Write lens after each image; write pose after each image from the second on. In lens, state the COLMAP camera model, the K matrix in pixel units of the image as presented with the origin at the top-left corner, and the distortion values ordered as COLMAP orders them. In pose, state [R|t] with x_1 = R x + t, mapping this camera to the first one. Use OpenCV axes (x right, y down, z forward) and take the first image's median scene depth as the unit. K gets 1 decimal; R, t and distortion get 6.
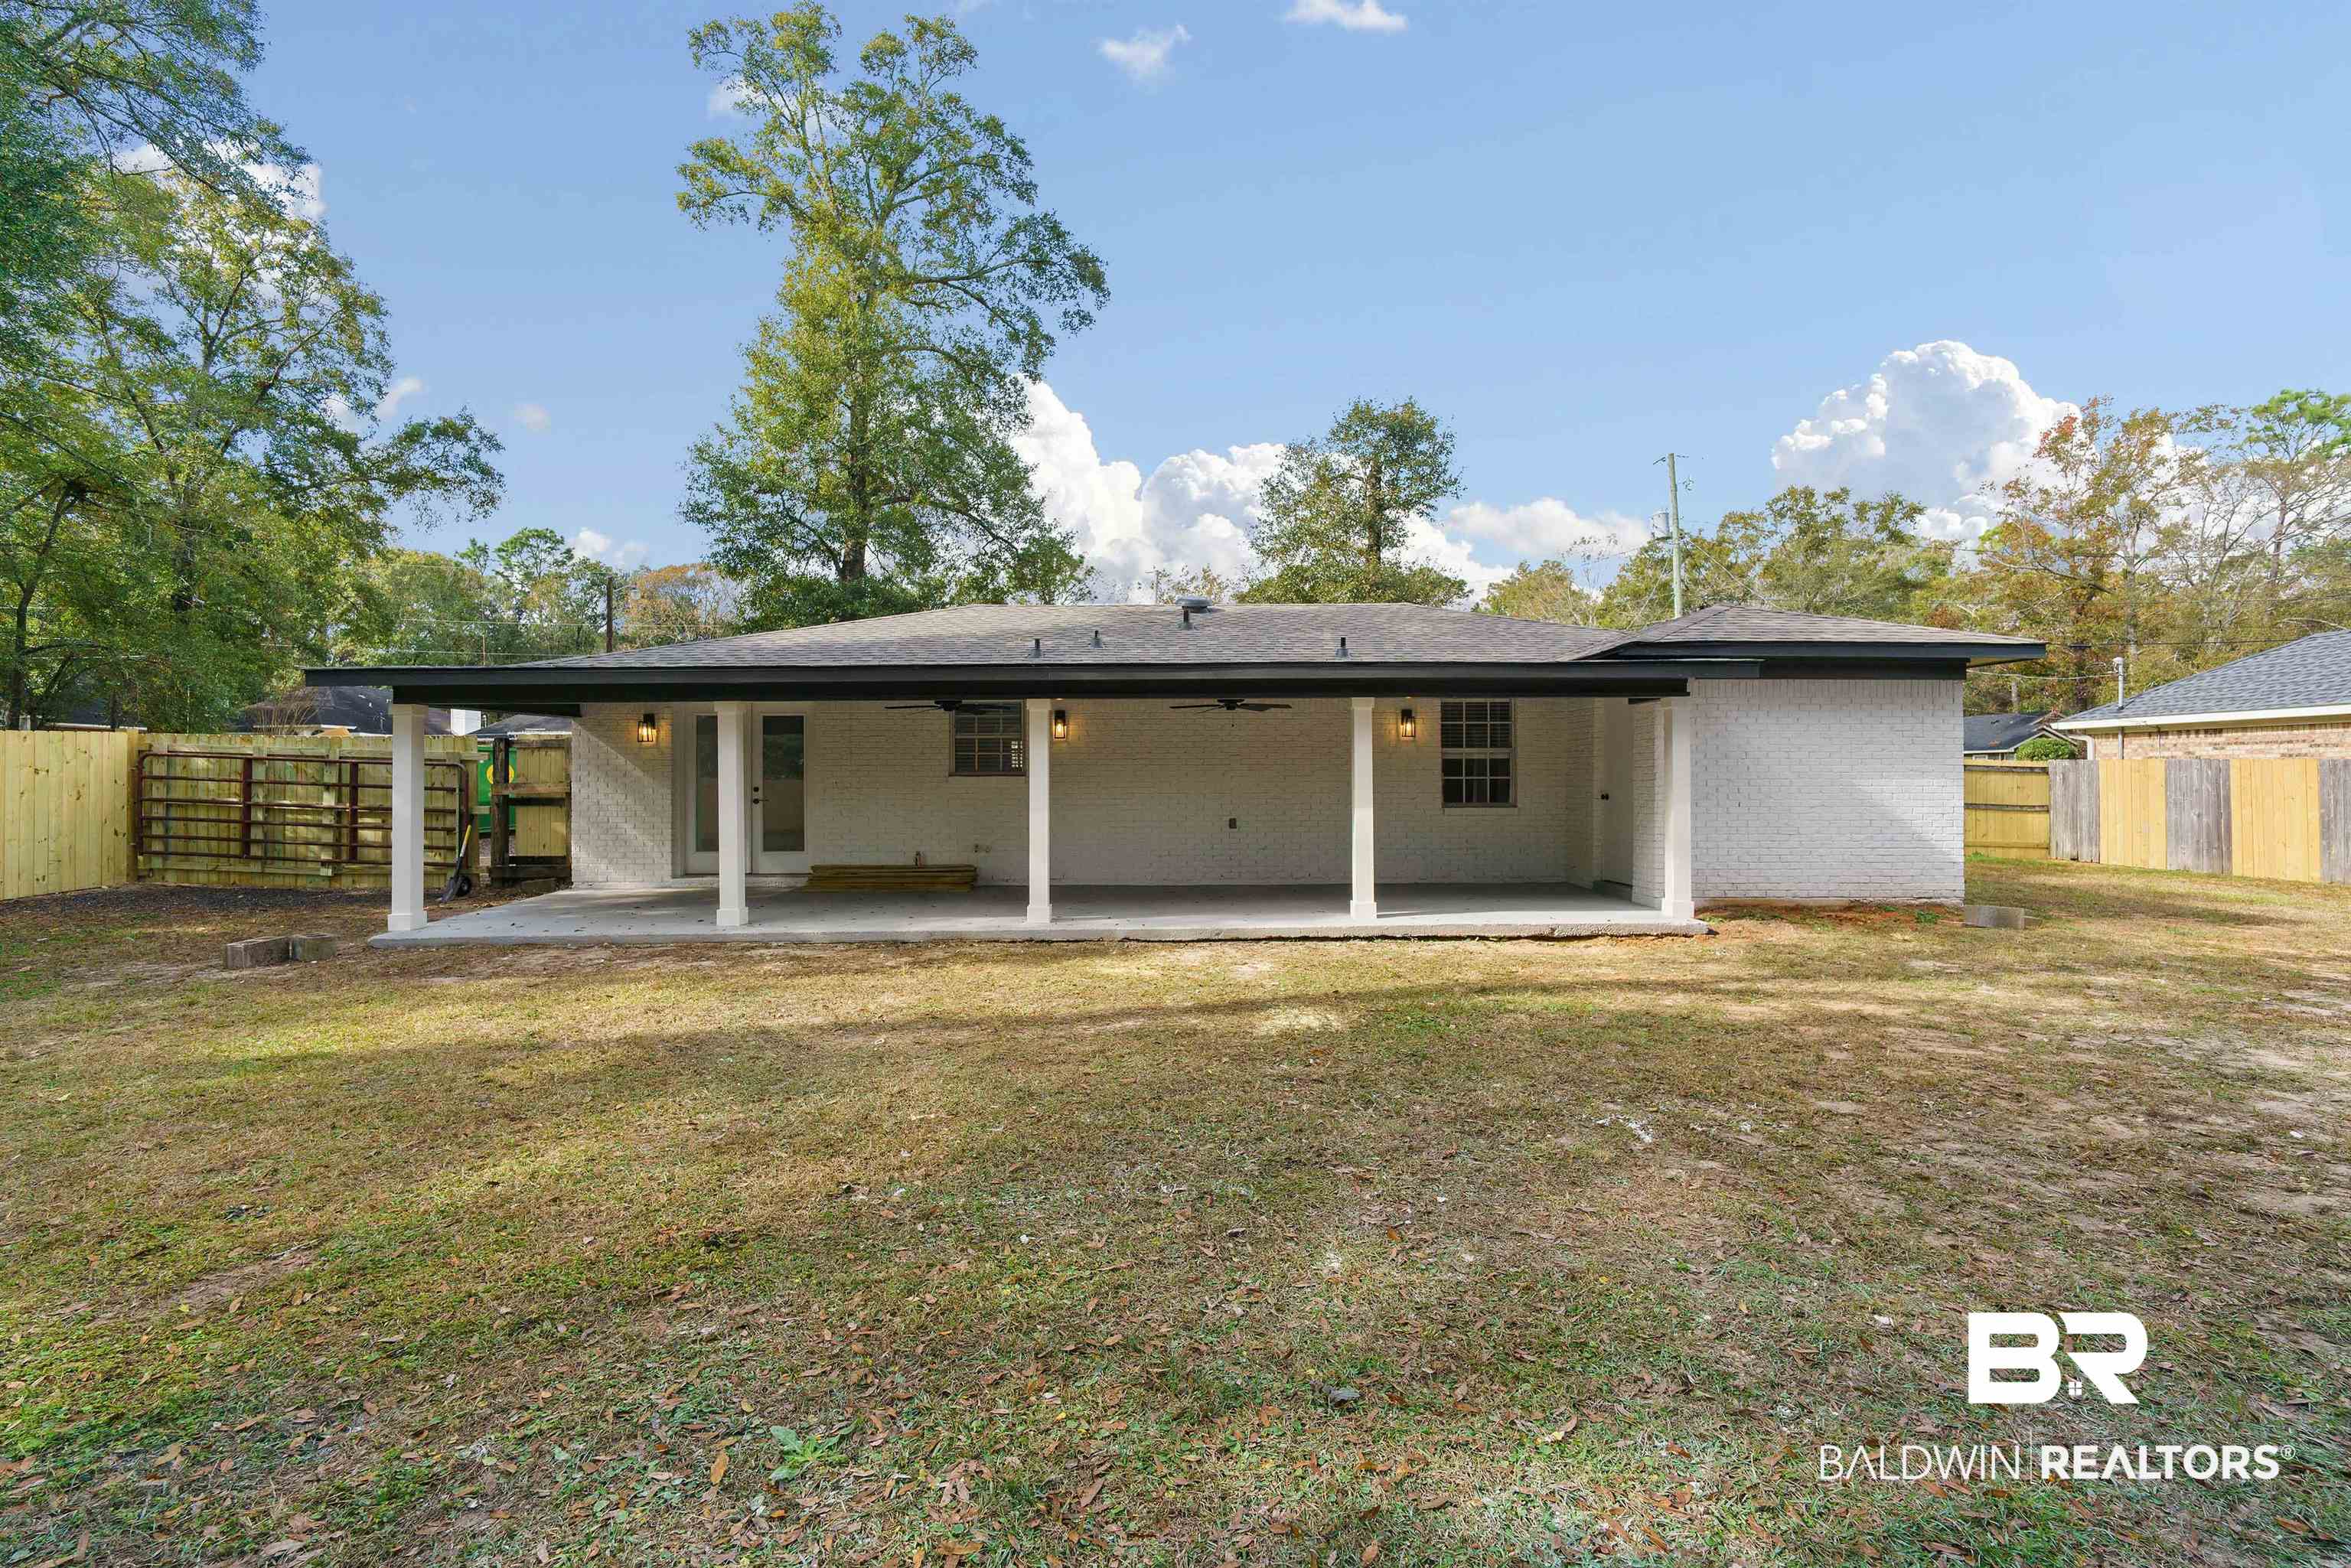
lens RADIAL K [[1021.8, 0, 1170.0], [0, 1021.8, 781.7], [0, 0, 1]] dist [-0.002560, -0.000867]
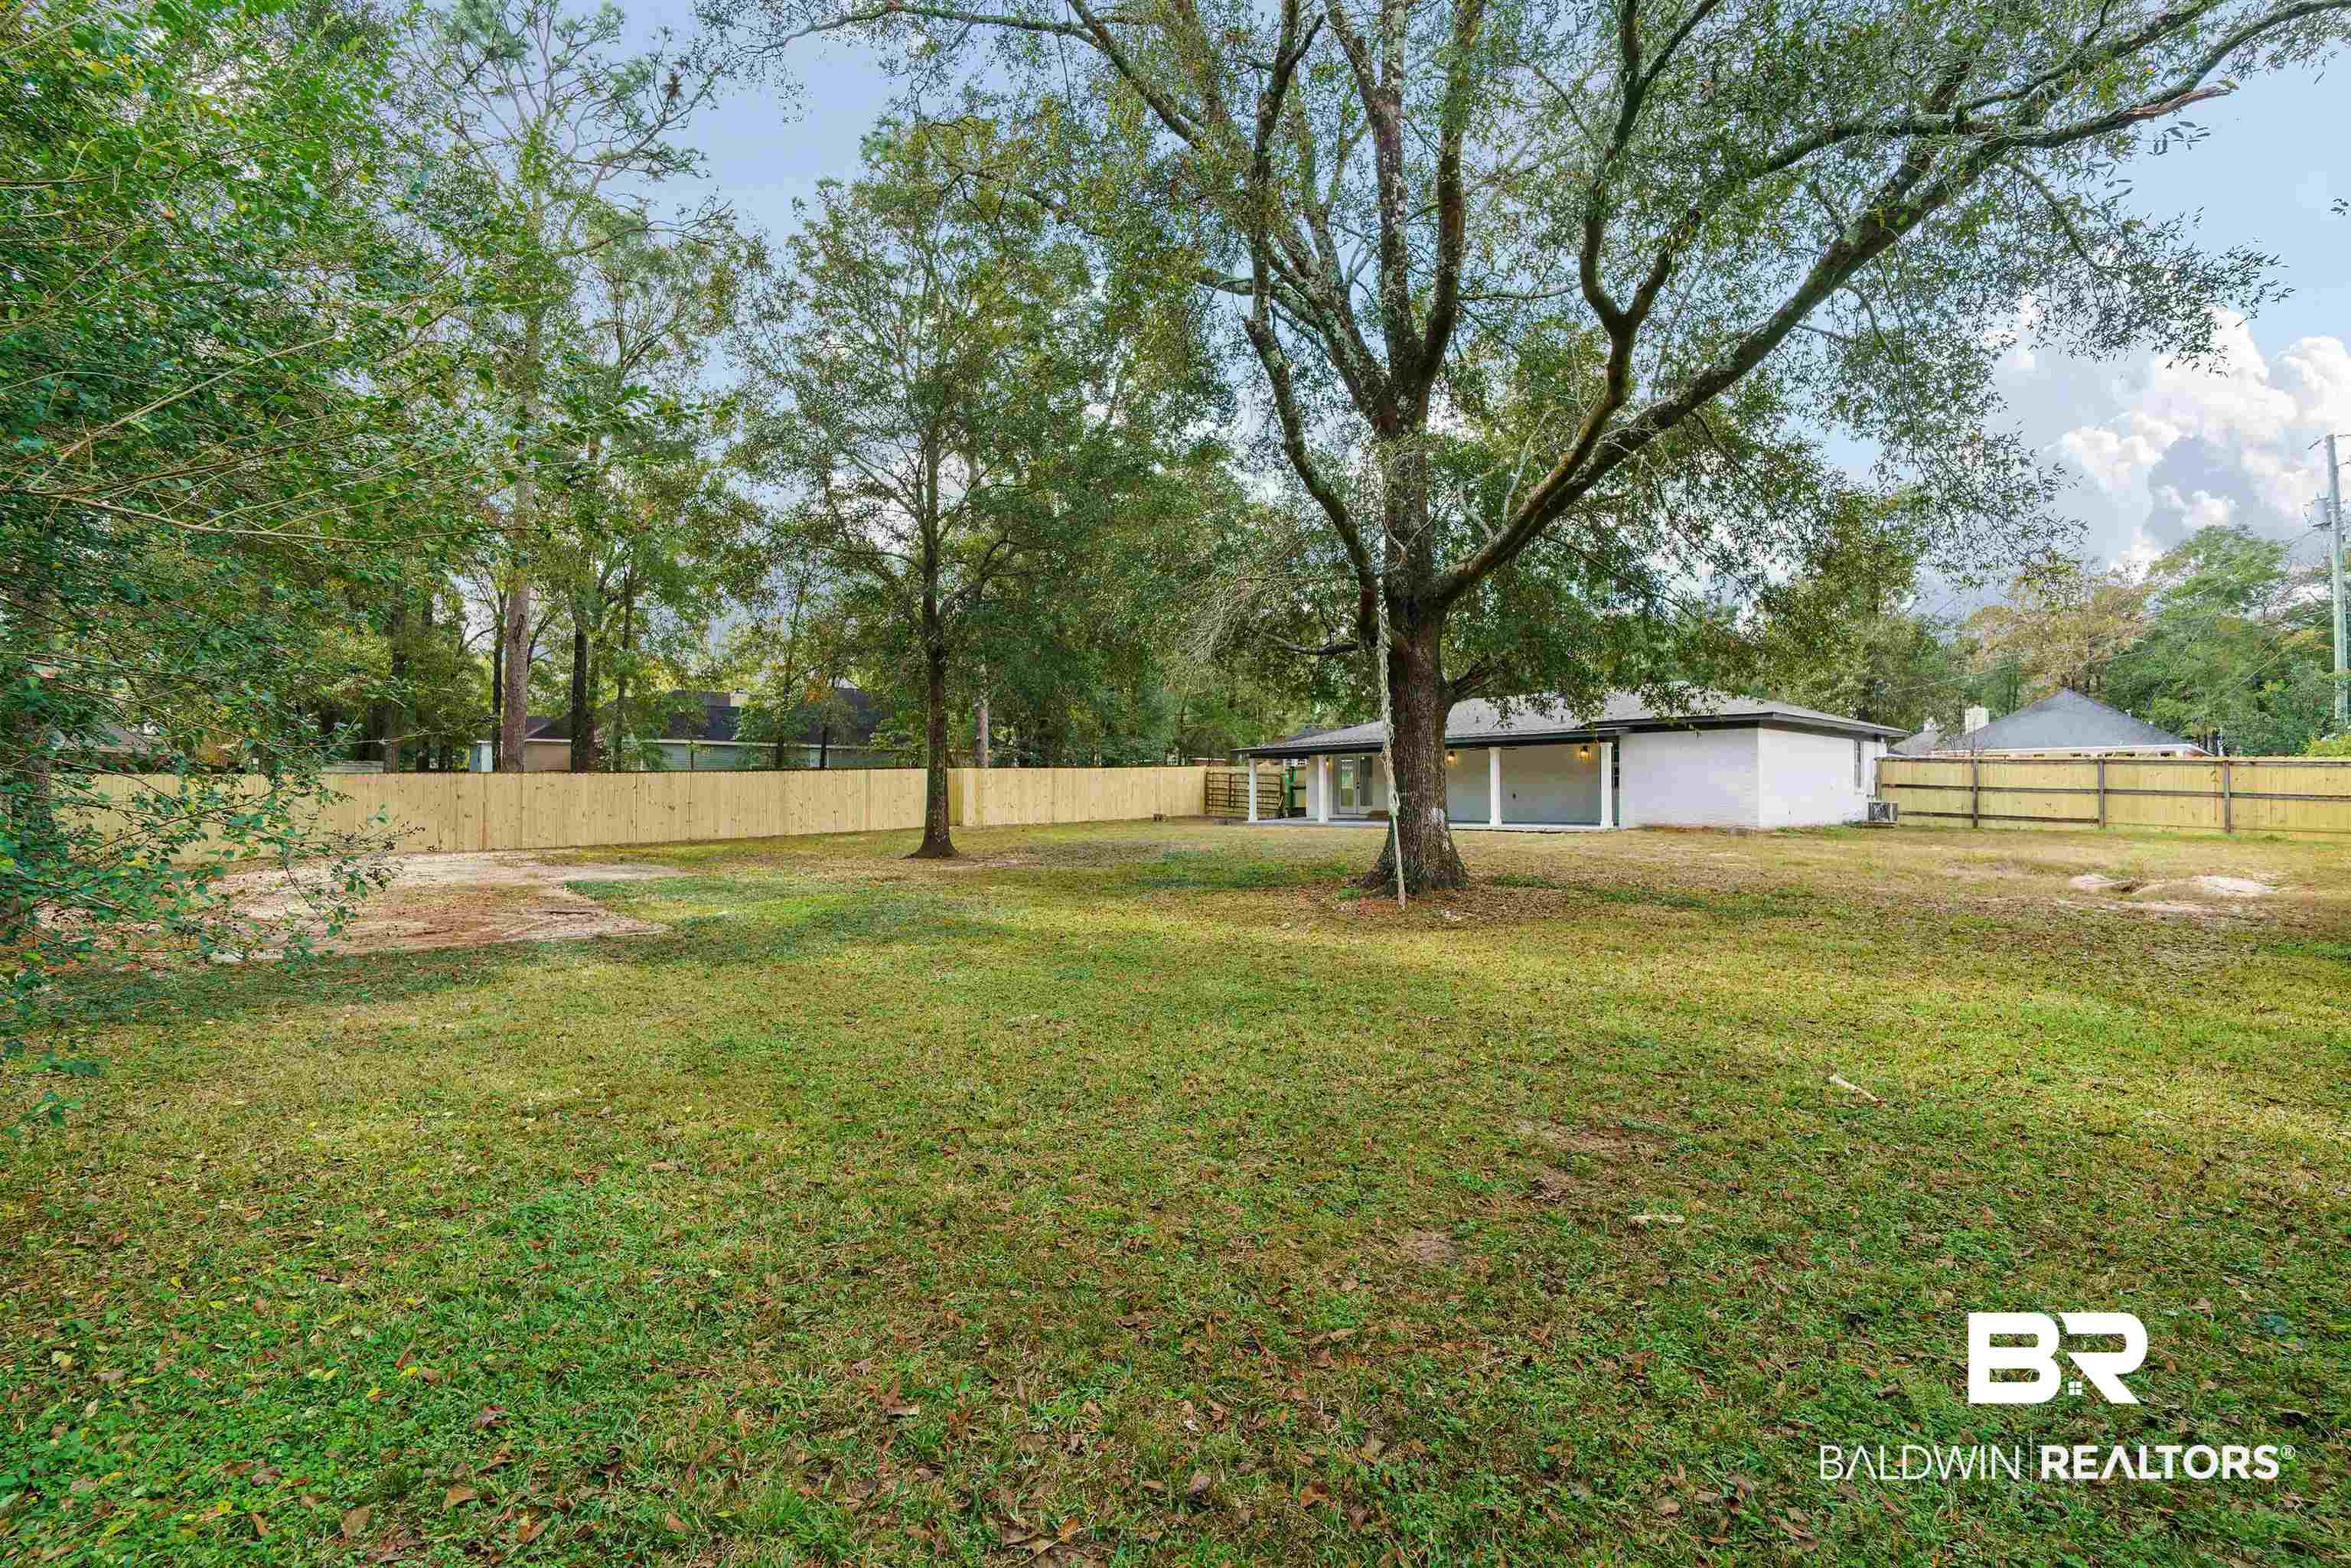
lens RADIAL K [[1021.8, 0, 1175.4], [0, 1021.8, 786.5], [0, 0, 1]] dist [-0.002560, -0.000867]
pose [[0.656322, -0.004723, -0.754466, 1.426899], [0.000757, 0.999984, -0.005602, 0.033119], [0.754481, 0.003105, 0.656315, -1.249619]]
